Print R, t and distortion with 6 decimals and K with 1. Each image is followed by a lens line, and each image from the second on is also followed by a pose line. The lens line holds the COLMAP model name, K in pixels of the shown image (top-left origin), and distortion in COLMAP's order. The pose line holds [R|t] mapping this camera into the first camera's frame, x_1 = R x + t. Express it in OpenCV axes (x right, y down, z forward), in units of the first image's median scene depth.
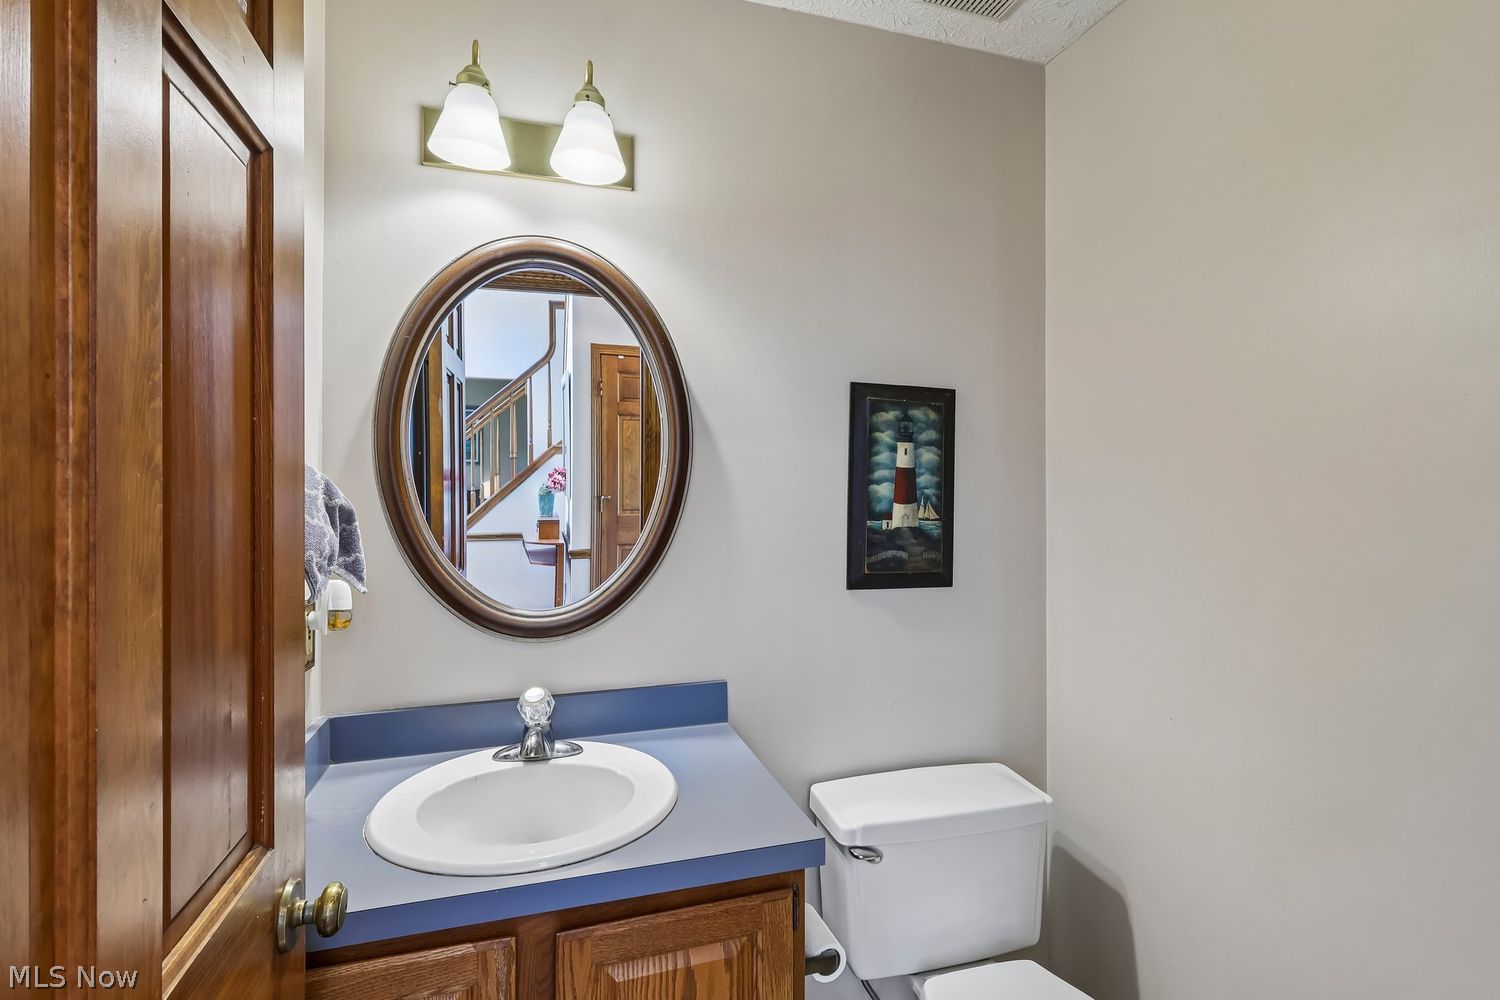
lens RADIAL K [[710.2, 0, 747.4], [0, 710.2, 497.0], [0, 0, 1]] dist [-0.001984, 0.000774]
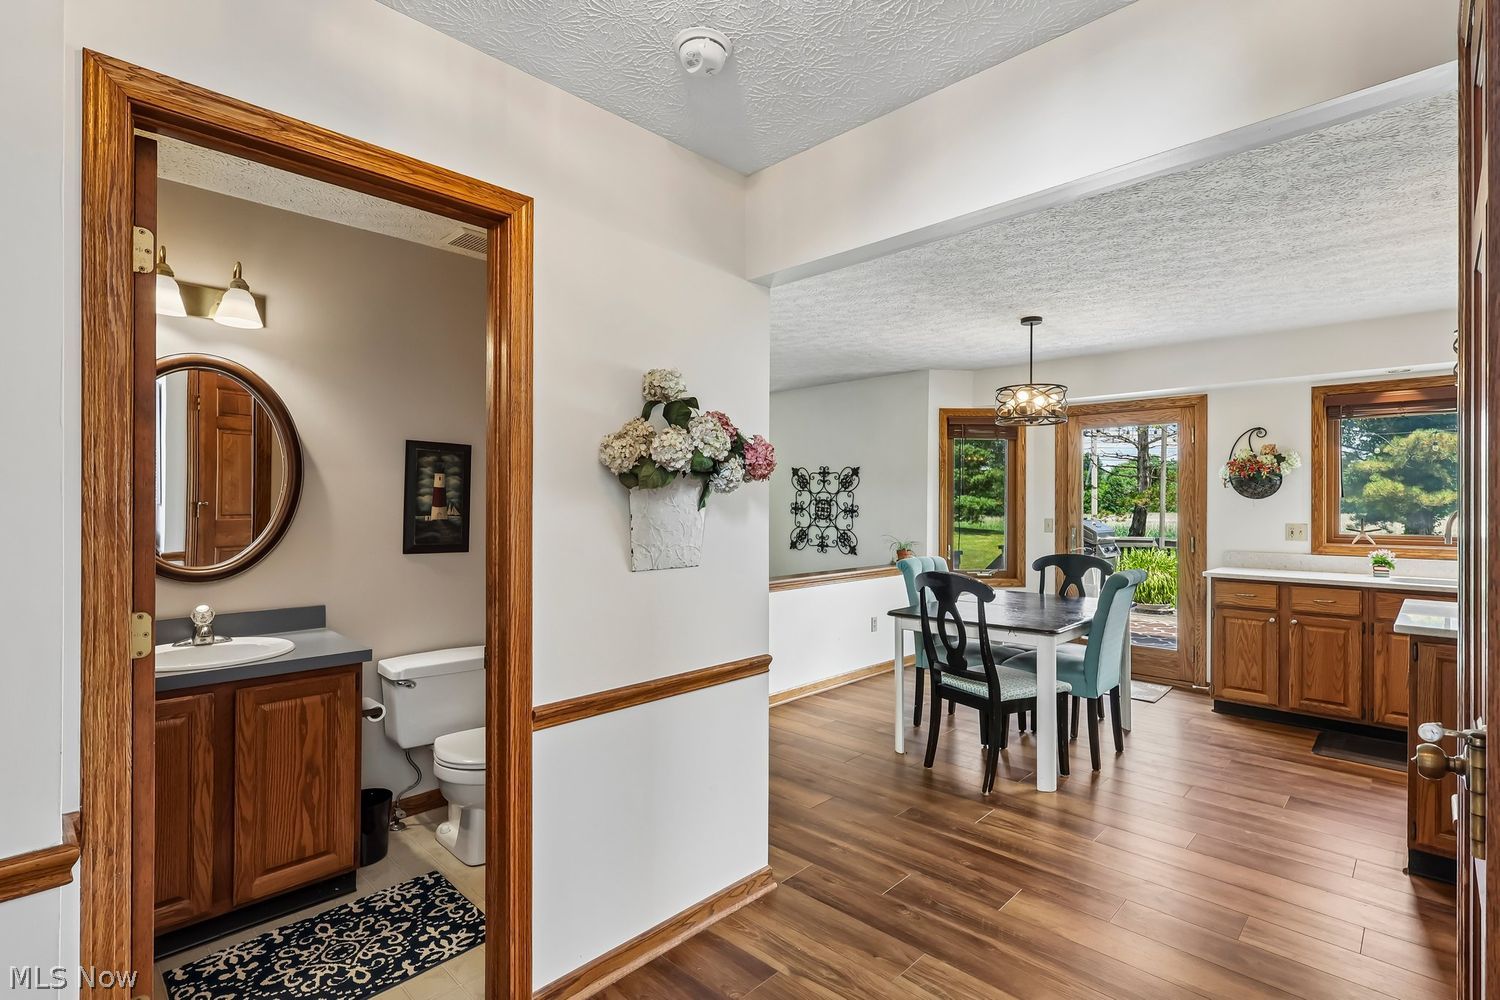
lens RADIAL K [[710.2, 0, 757.1], [0, 710.2, 497.5], [0, 0, 1]] dist [-0.001984, 0.000774]
pose [[0.876284, 0.005300, 0.481766, 0.057569], [-0.000899, 0.999956, -0.009366, 0.001838], [-0.481795, 0.007774, 0.876250, -1.021656]]
